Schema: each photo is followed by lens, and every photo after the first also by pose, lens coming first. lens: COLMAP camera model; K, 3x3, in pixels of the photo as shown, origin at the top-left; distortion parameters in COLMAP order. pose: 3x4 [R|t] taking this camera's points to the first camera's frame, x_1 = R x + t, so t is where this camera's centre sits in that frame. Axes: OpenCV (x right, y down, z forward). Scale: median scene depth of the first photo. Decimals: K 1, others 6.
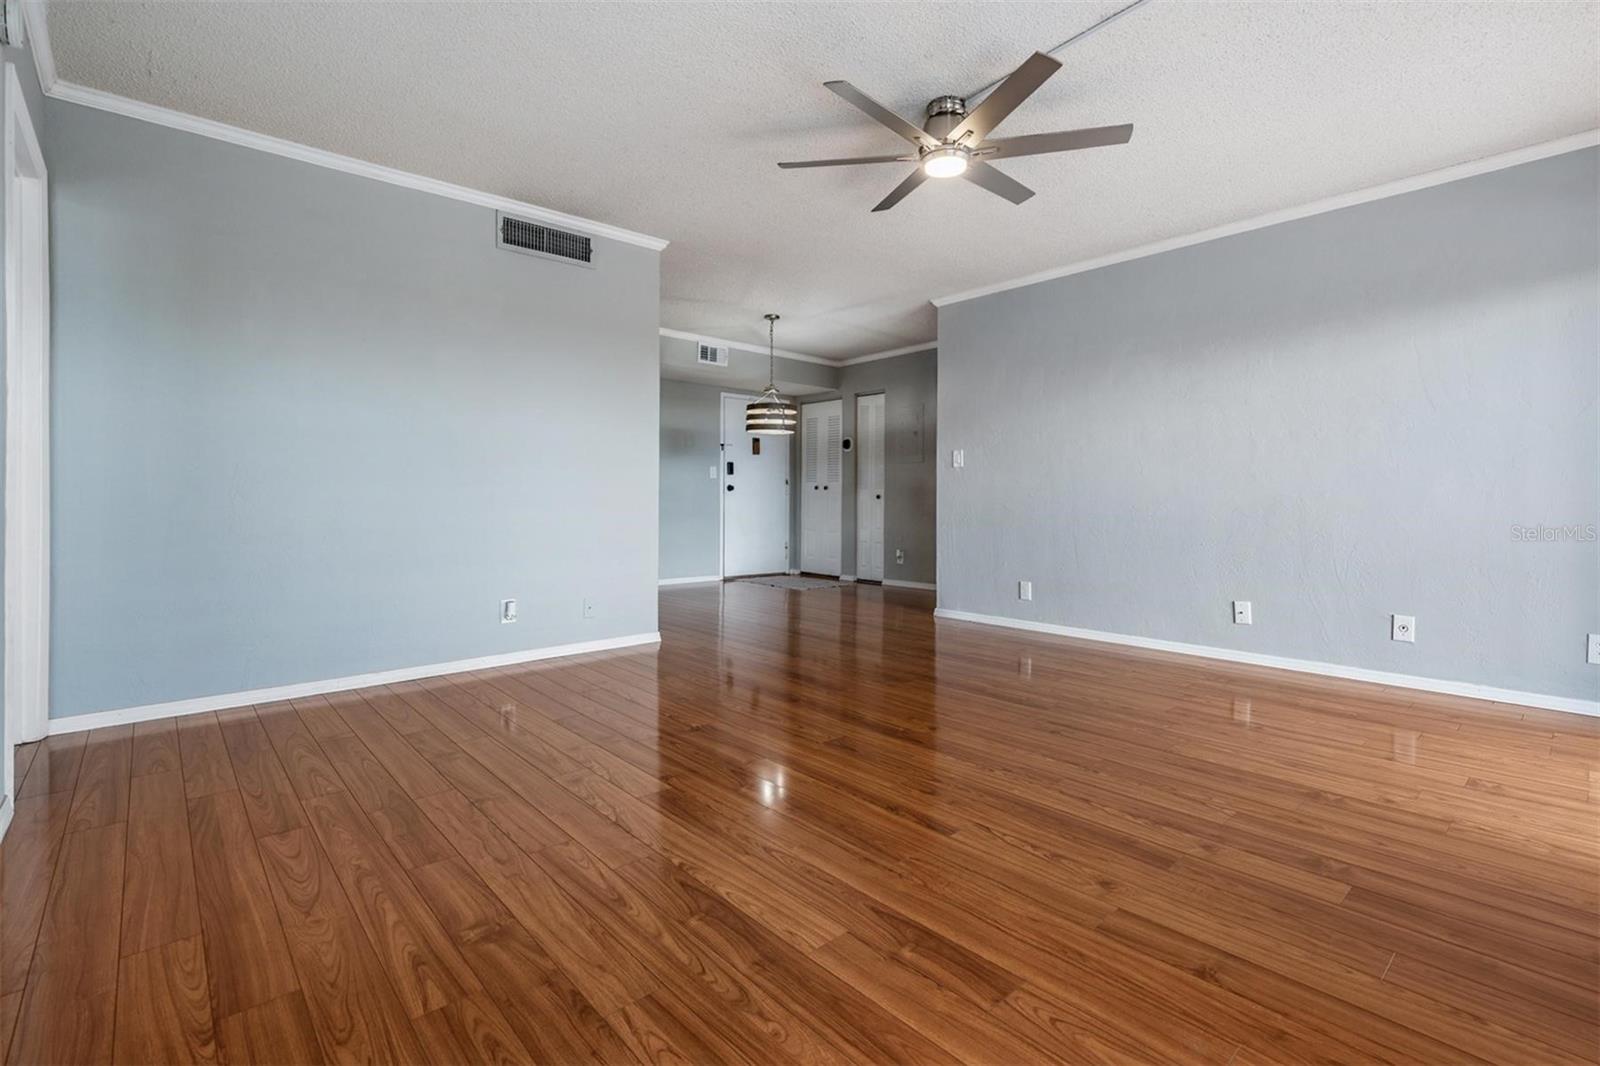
lens RADIAL K [[716.9, 0, 795.6], [0, 716.9, 527.6], [0, 0, 1]] dist [0.001434, -0.000270]
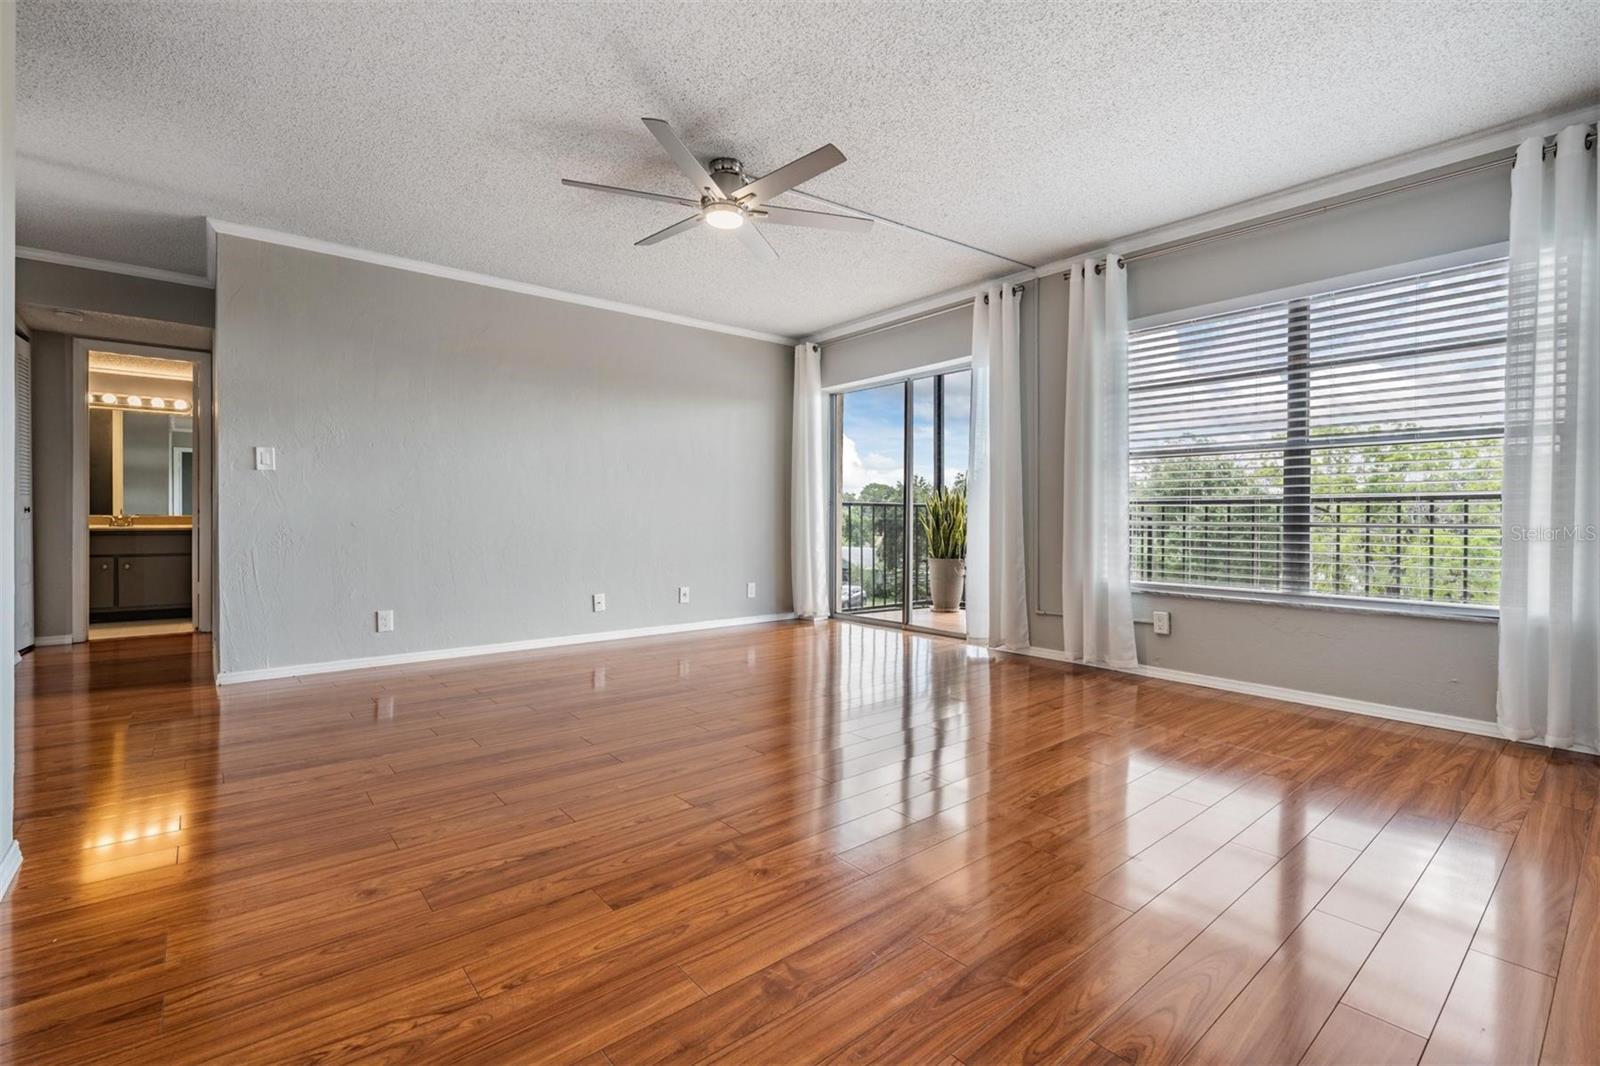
lens RADIAL K [[714.9, 0, 780.6], [0, 714.9, 518.8], [0, 0, 1]] dist [0.029273, -0.000062]
pose [[0.044070, -0.006323, 0.999008, -0.436158], [0.034994, 0.999376, 0.004781, -0.018565], [-0.998415, 0.034748, 0.044264, 0.403487]]
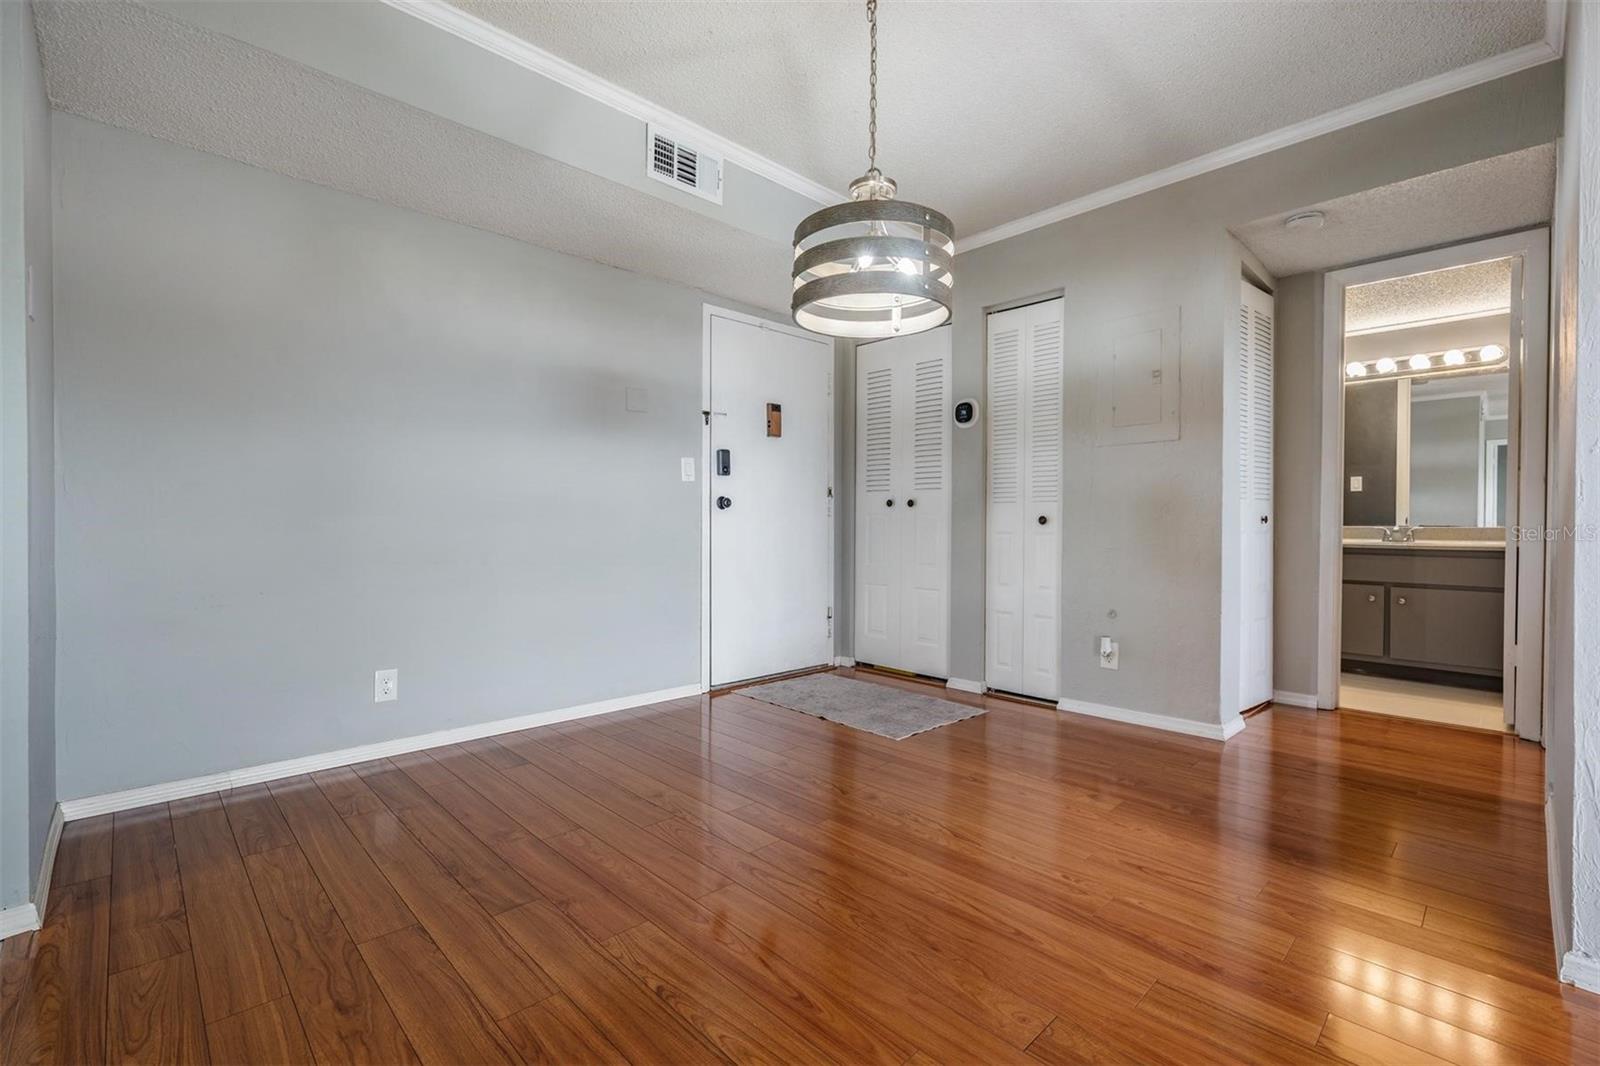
lens RADIAL K [[670.4, 0, 799.0], [0, 670.4, 536.8], [0, 0, 1]] dist [-0.000048, 0.000146]
pose [[0.999612, -0.005463, 0.027321, -0.069395], [0.006176, 0.999640, -0.026095, -0.026367], [-0.027169, 0.026254, 0.999286, 0.719071]]
